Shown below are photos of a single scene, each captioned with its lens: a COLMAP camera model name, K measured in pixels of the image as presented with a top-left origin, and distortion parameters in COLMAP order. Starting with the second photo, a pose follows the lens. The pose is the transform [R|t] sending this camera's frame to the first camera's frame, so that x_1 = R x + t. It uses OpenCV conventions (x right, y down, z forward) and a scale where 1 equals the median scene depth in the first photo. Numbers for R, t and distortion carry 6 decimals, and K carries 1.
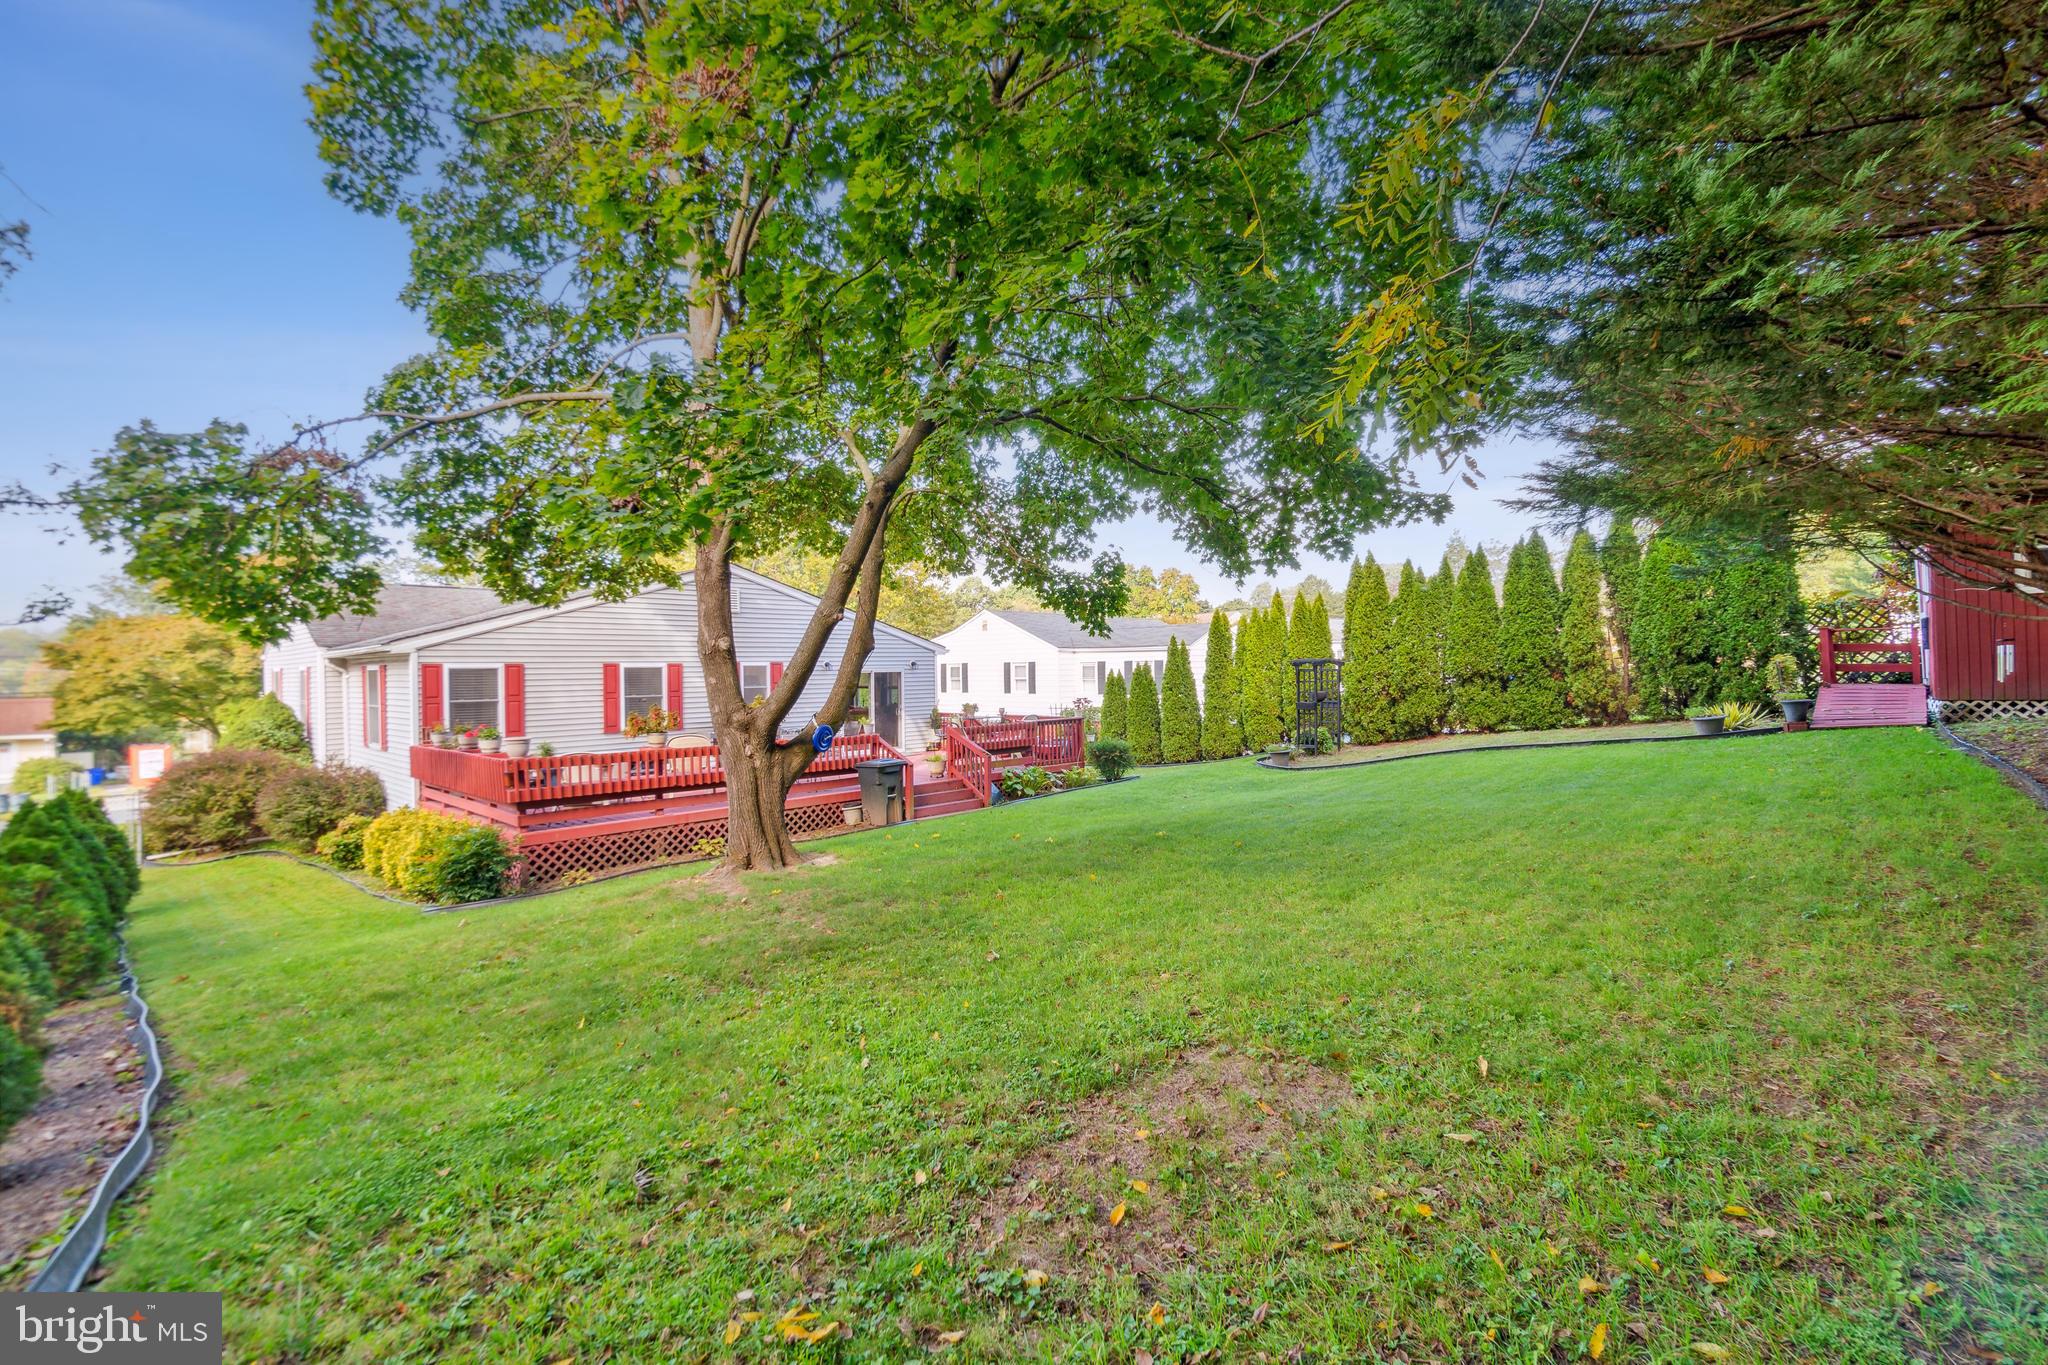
lens RADIAL K [[922.1, 0, 1018.9], [0, 922.1, 678.4], [0, 0, 1]] dist [0.003005, 0.000359]
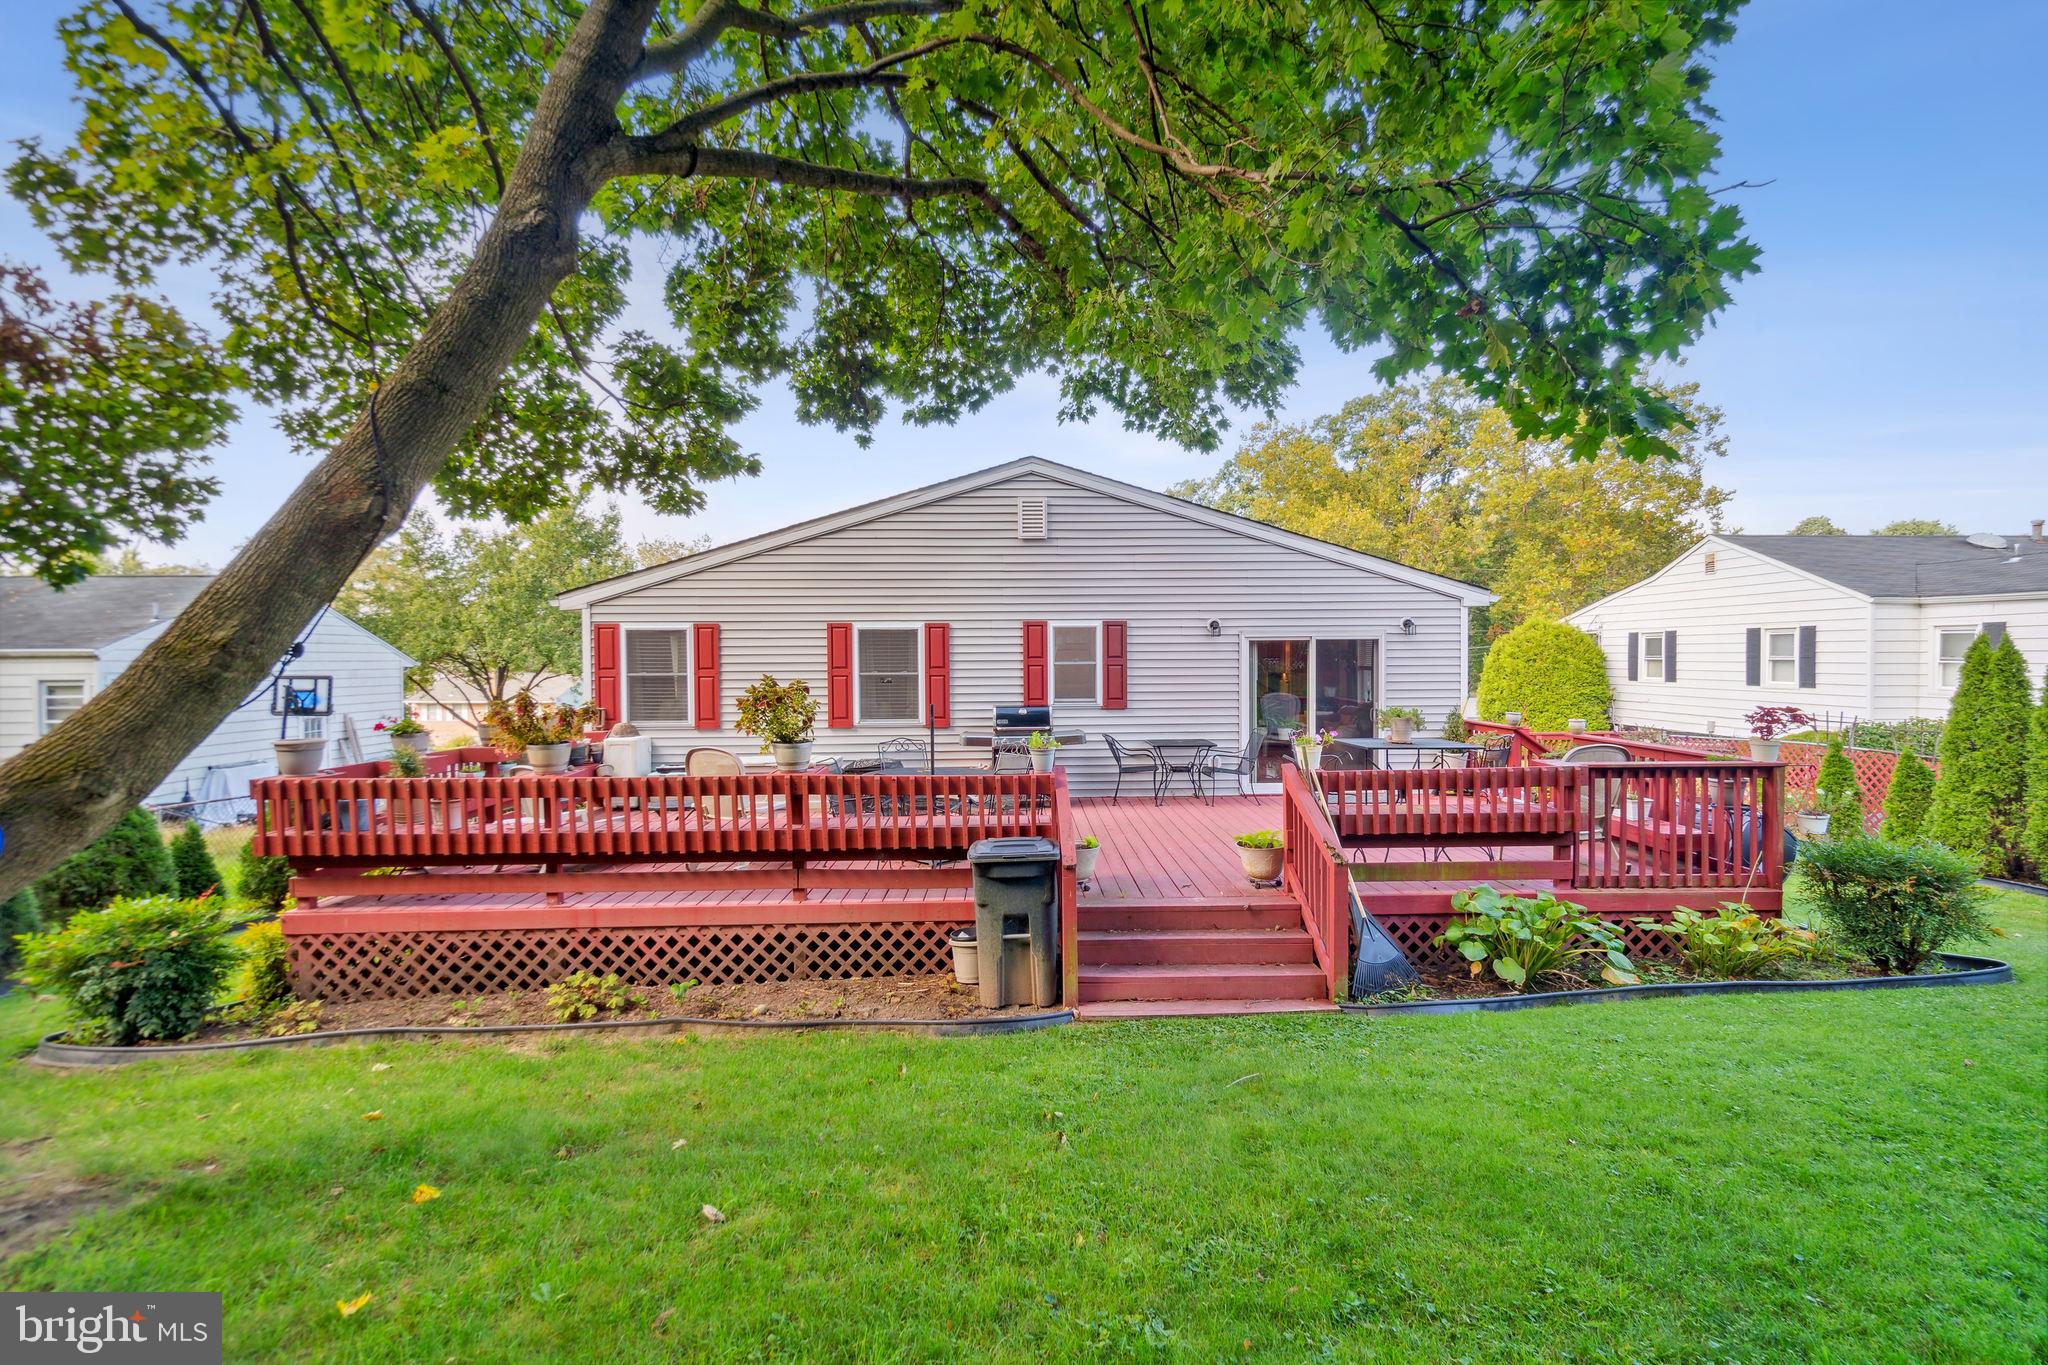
lens RADIAL K [[922.1, 0, 1035.9], [0, 922.1, 679.1], [0, 0, 1]] dist [0.003005, 0.000359]
pose [[0.722489, 0.029714, -0.690744, 0.120509], [-0.012308, 0.999470, 0.030121, 0.002714], [0.691273, -0.013260, 0.722472, 0.617534]]
